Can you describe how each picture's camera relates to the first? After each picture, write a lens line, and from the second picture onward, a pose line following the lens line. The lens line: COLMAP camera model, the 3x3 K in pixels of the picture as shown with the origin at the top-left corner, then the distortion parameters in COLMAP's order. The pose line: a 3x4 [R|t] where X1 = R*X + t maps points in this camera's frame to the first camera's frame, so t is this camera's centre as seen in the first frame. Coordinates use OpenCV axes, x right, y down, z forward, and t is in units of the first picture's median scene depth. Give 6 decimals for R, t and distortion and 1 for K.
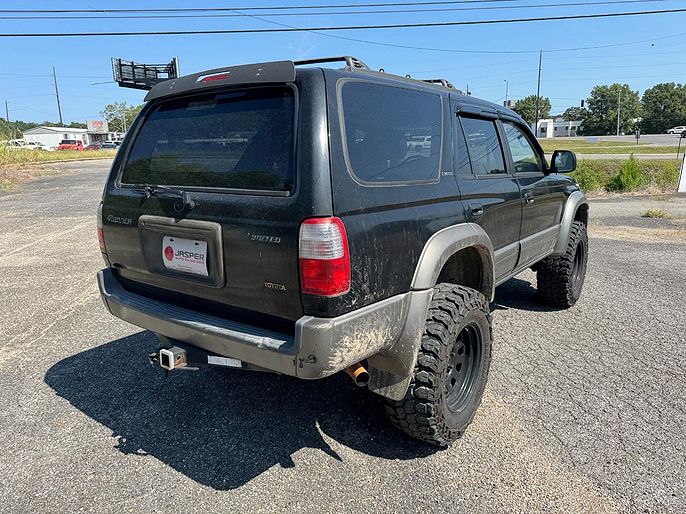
lens RADIAL K [[528.0, 0, 343.0], [0, 528.0, 257.0], [0, 0, 1]] dist [0.041807, -0.070757]
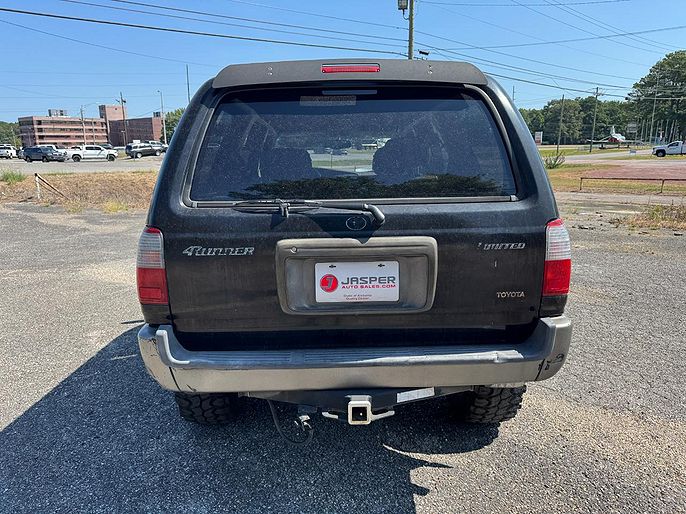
lens RADIAL K [[528.0, 0, 343.0], [0, 528.0, 257.0], [0, 0, 1]] dist [0.041807, -0.070757]
pose [[0.762904, -0.116640, 0.635902, -0.842376], [0.127733, 0.991396, 0.028602, -0.069005], [-0.633767, 0.059405, 0.771239, 0.383857]]
